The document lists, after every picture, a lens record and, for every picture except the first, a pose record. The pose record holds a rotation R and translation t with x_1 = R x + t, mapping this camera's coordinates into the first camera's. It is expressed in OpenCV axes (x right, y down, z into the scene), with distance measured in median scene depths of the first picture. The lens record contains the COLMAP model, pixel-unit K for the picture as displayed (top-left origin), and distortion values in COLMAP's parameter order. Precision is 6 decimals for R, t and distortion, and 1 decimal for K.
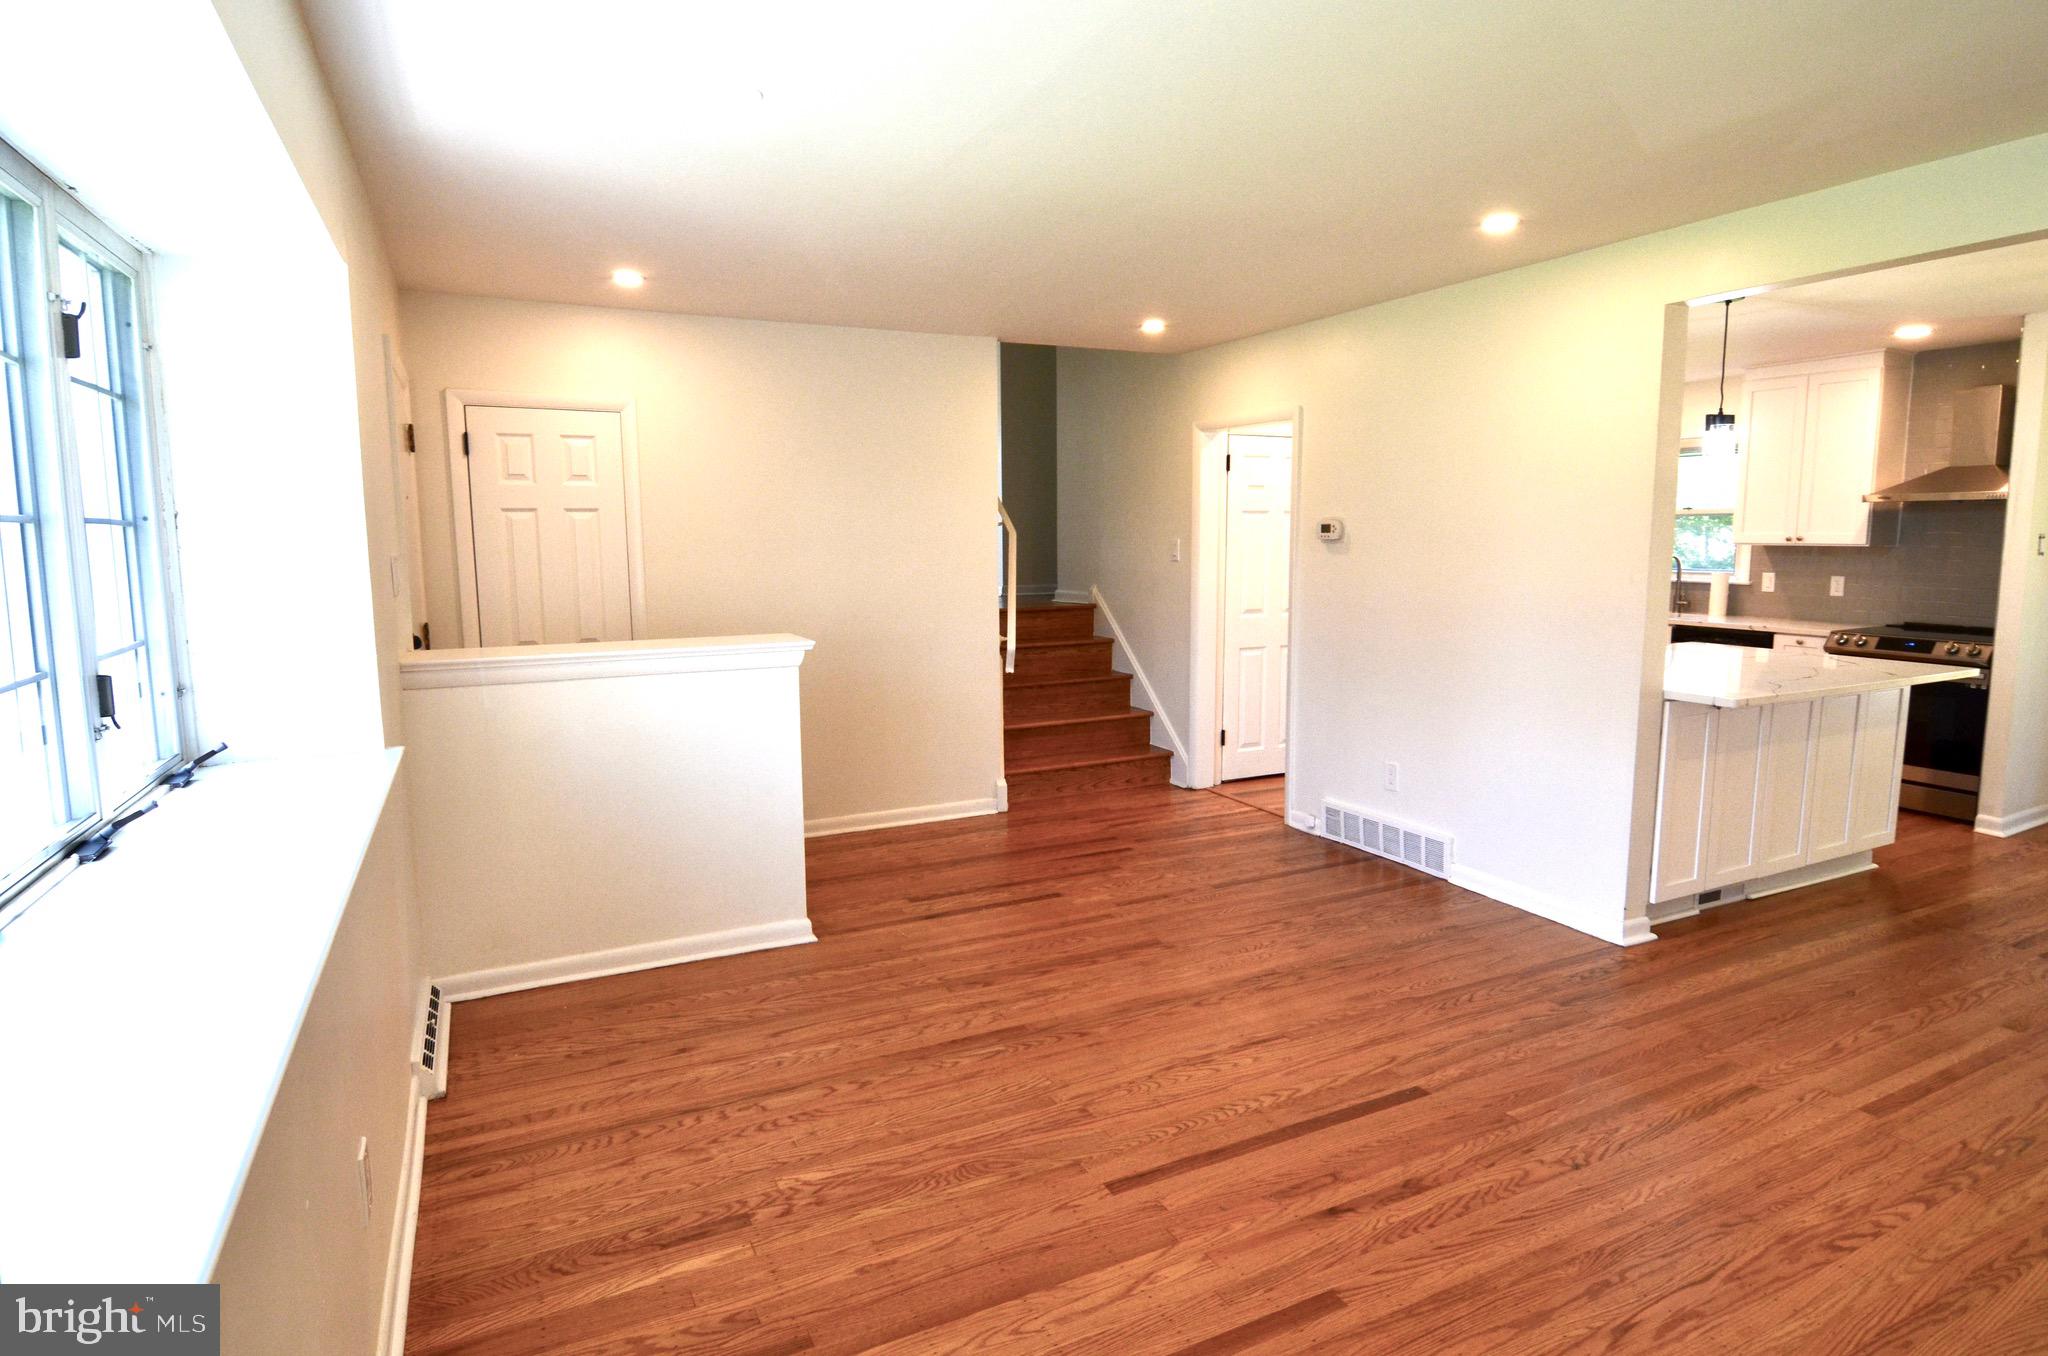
lens RADIAL K [[1094.9, 0, 1030.5], [0, 1094.9, 675.4], [0, 0, 1]] dist [-0.003274, -0.014002]
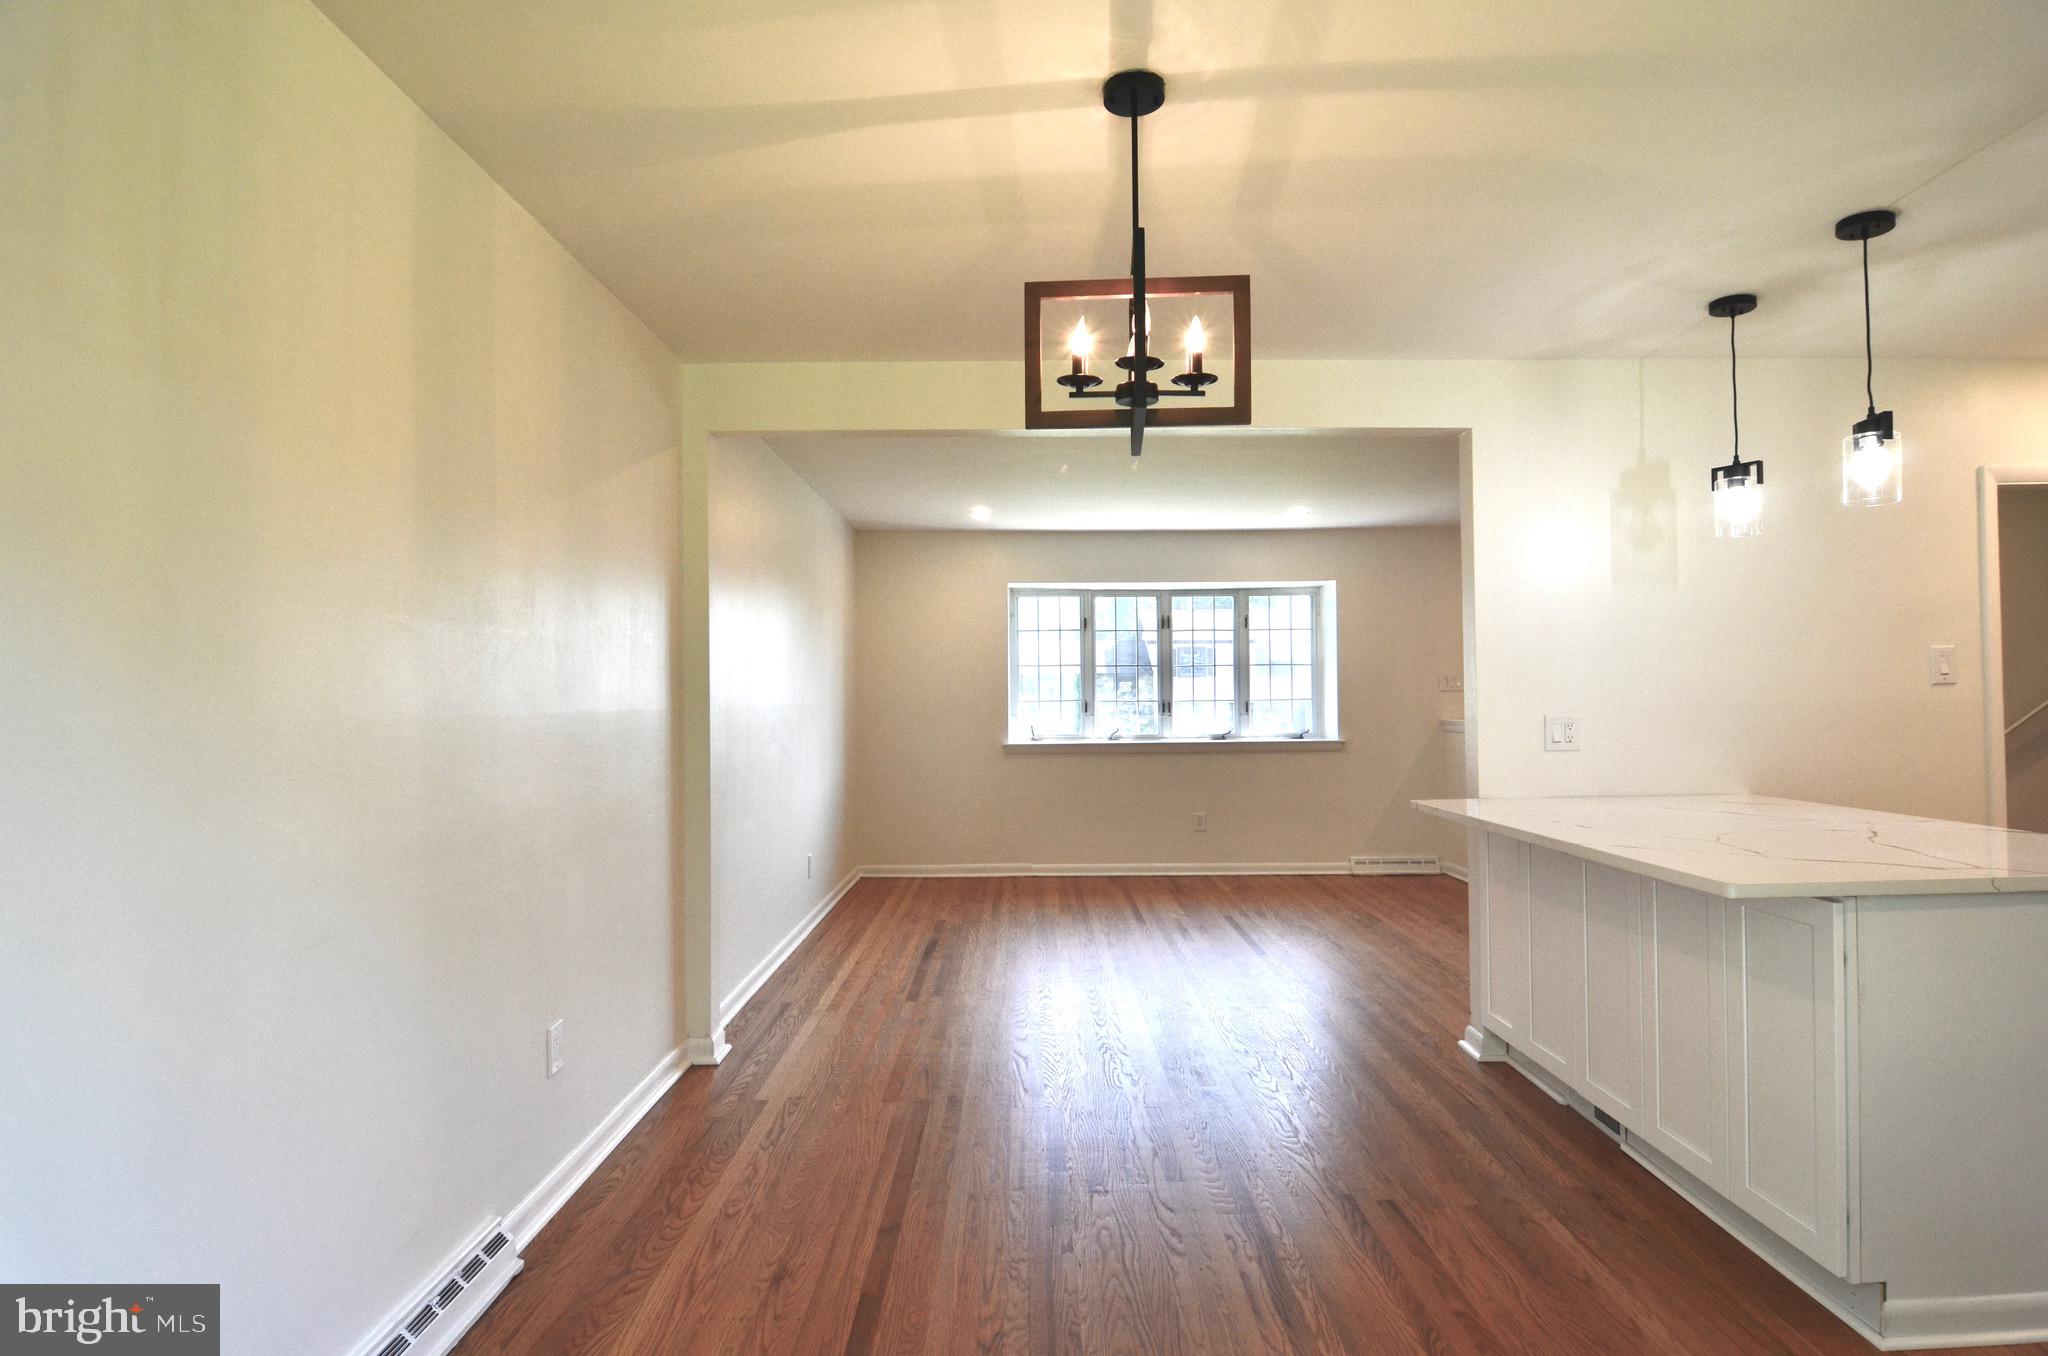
lens RADIAL K [[1111.2, 0, 1025.5], [0, 1111.2, 660.9], [0, 0, 1]] dist [0.000253, -0.014143]
pose [[-0.441446, -0.013052, -0.897193, 1.503252], [-0.102997, 0.994022, 0.036217, -0.100119], [0.891357, 0.108396, -0.440152, 0.945673]]
